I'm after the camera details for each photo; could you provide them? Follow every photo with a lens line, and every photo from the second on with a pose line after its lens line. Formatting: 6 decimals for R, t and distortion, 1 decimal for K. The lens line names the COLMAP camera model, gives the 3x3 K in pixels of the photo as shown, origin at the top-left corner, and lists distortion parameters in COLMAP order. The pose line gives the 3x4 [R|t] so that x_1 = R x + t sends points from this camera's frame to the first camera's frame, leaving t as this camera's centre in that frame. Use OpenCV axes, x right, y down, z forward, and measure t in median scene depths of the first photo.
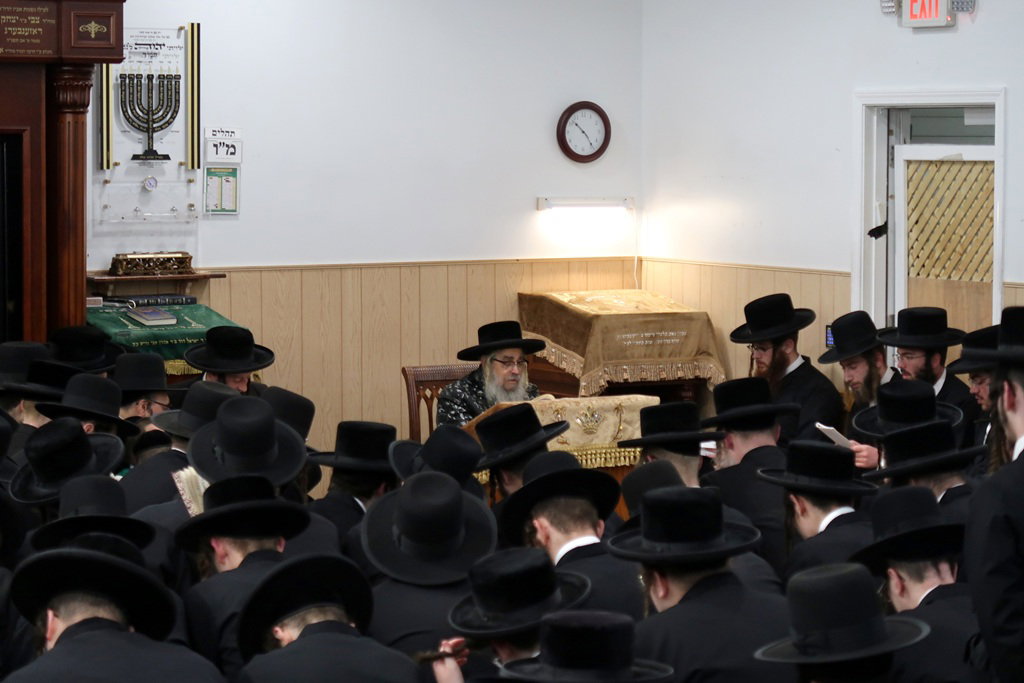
lens RADIAL K [[3037.7, 0, 512.0], [0, 3037.7, 341.5], [0, 0, 1]] dist [0.056678, 0.551437]
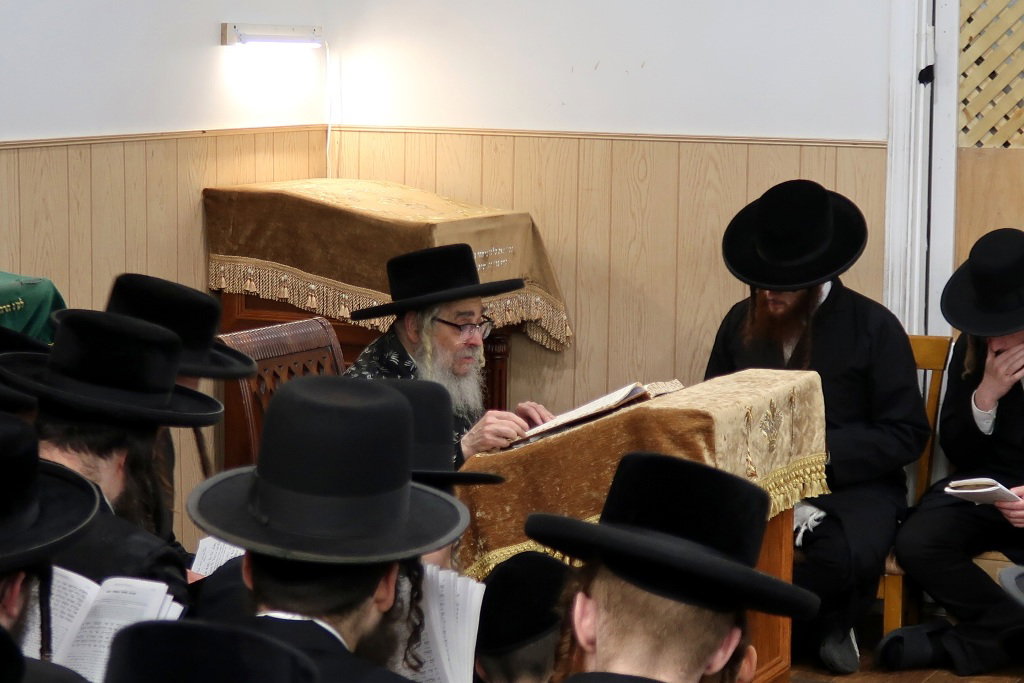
lens RADIAL K [[2512.4, 0, 512.0], [0, 2512.4, 341.5], [0, 0, 1]] dist [-0.017736, -0.039615]
pose [[0.827539, -0.059664, 0.558229, -0.222024], [0.030290, 0.997633, 0.061725, -0.014999], [-0.560591, -0.034171, 0.827388, 0.582028]]
